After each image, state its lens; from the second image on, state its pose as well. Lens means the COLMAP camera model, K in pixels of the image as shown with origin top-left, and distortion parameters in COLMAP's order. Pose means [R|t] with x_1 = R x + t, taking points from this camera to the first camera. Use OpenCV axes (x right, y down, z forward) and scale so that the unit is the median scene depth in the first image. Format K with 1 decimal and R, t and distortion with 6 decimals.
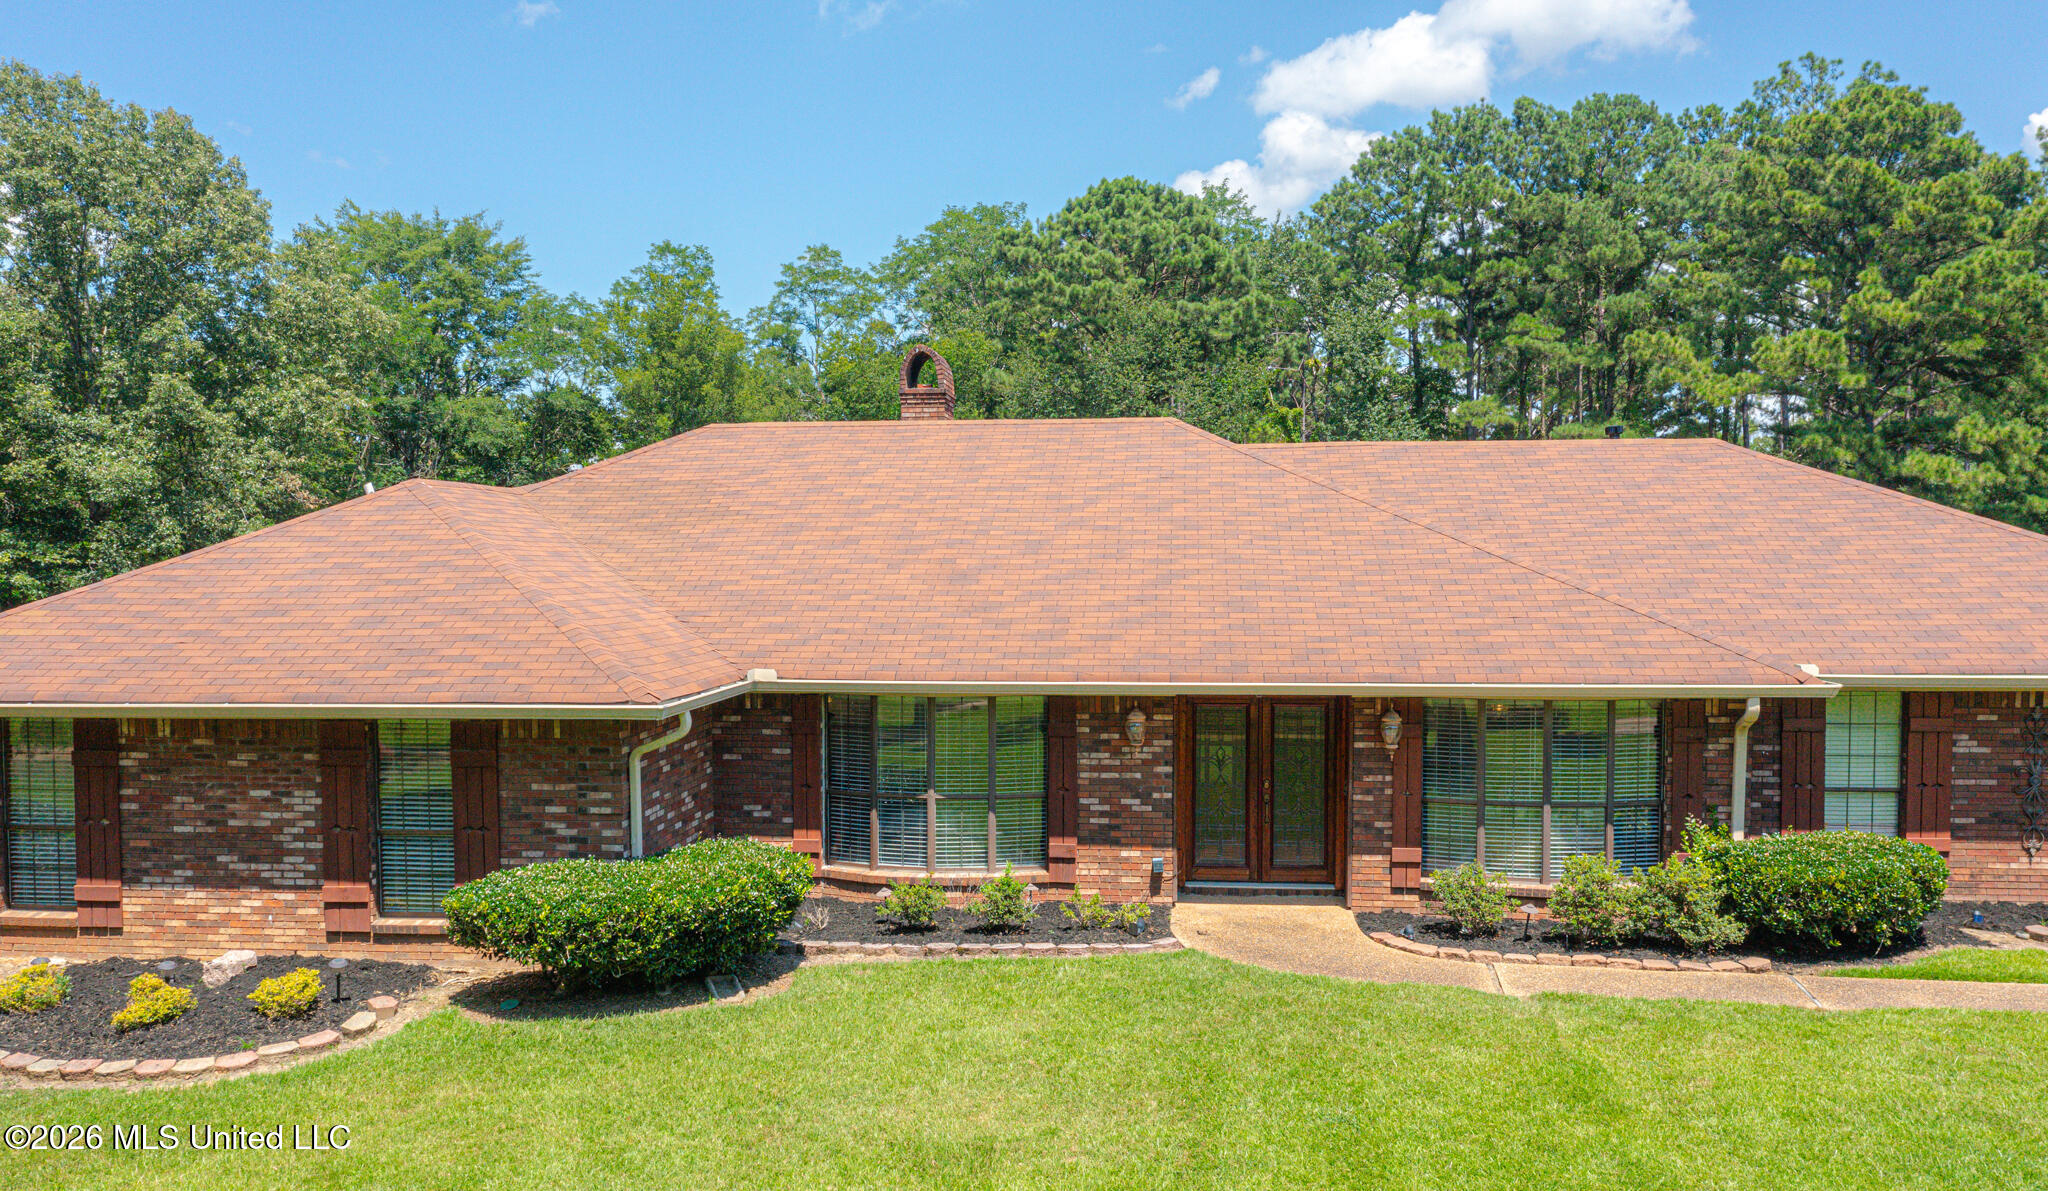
lens RADIAL K [[1554.4, 0, 970.9], [0, 1554.4, 596.0], [0, 0, 1]] dist [0.005444, 0.012861]
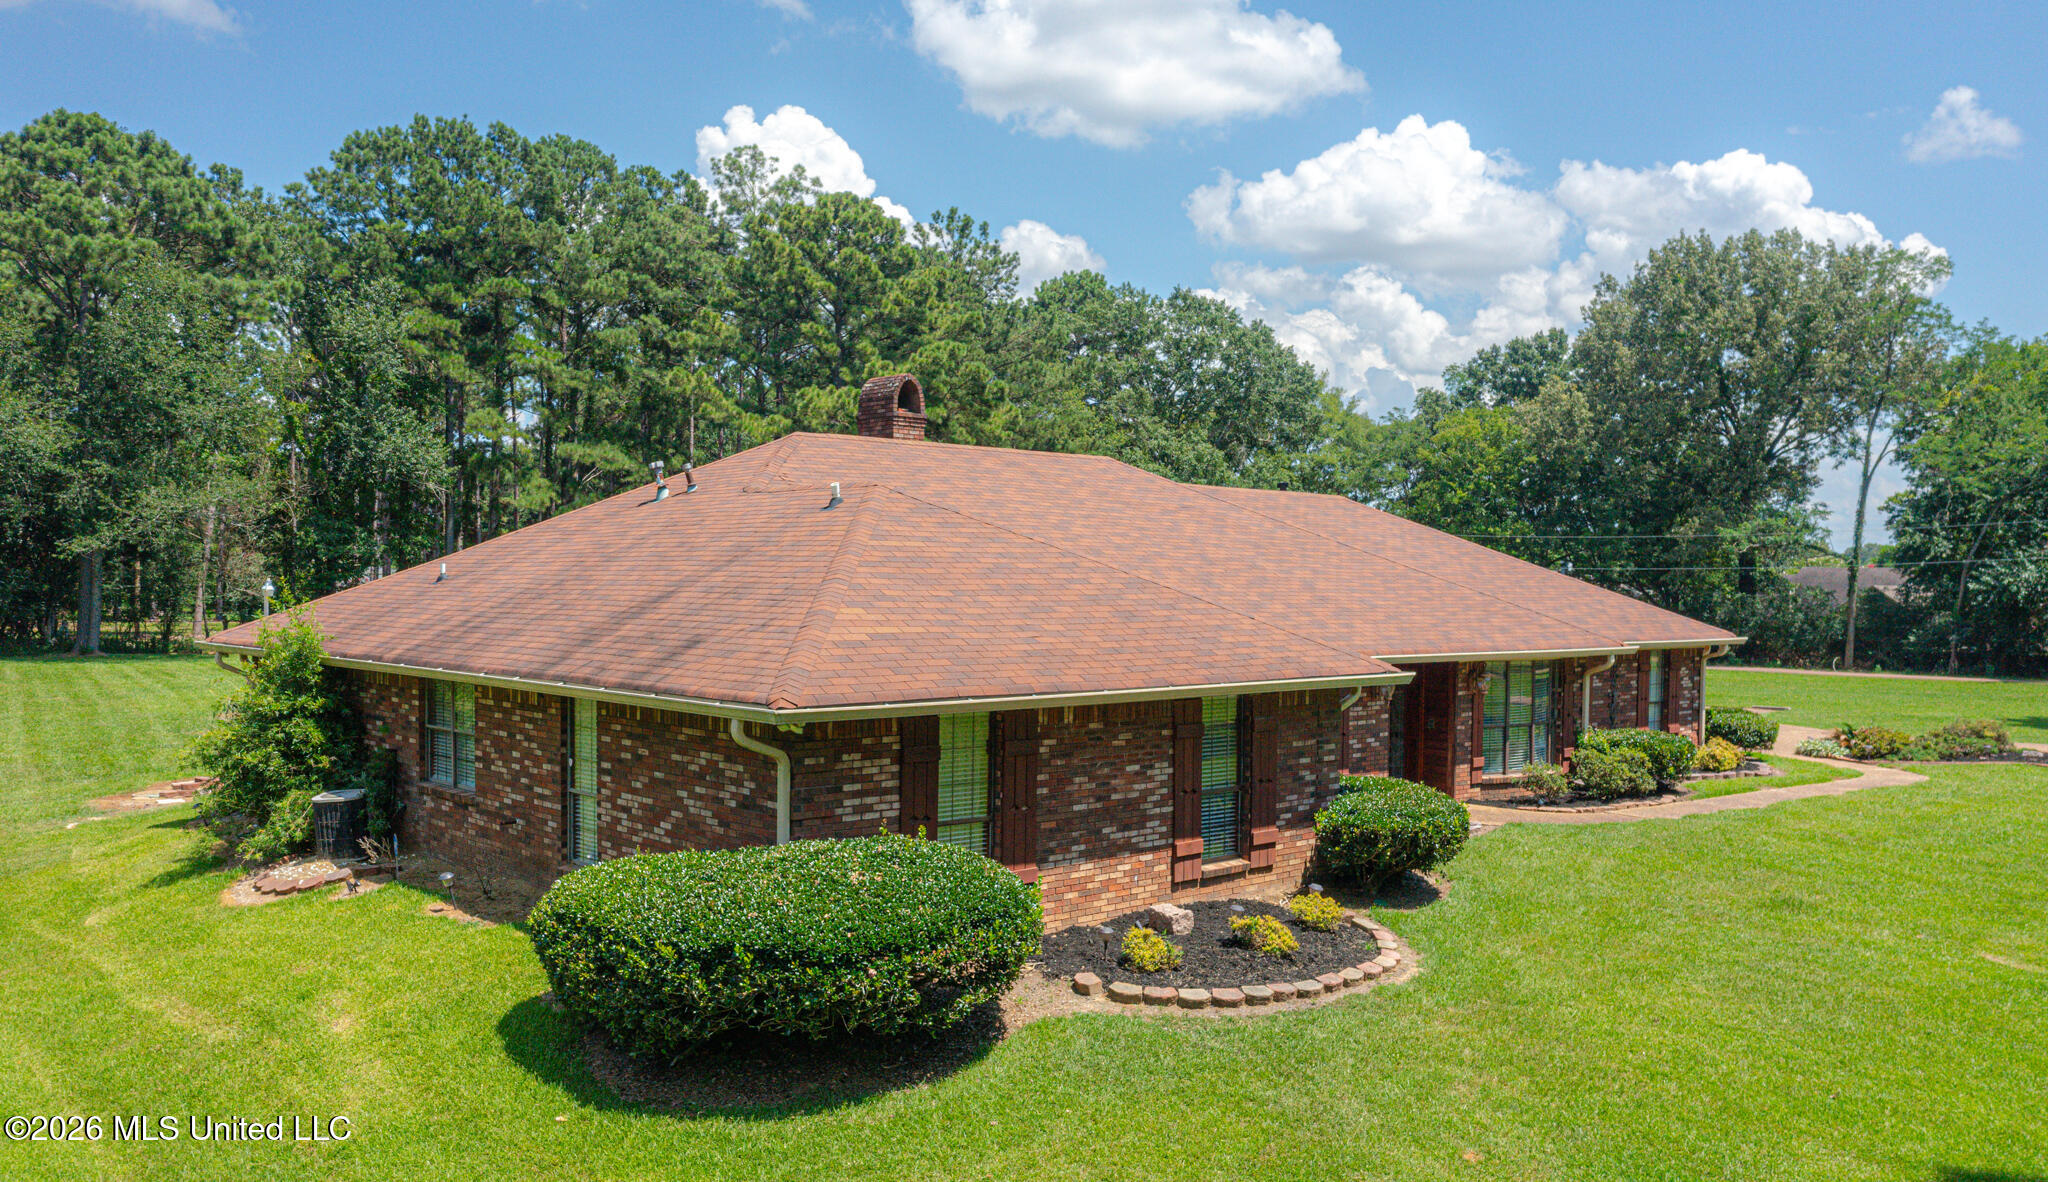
lens RADIAL K [[1596.2, 0, 1012.8], [0, 1596.2, 595.5], [0, 0, 1]] dist [0.085237, 0.002905]
pose [[0.673097, 0.002218, 0.739551, -1.367673], [0.006770, 0.999935, -0.009160, 0.011760], [-0.739524, 0.011172, 0.673038, 0.283226]]
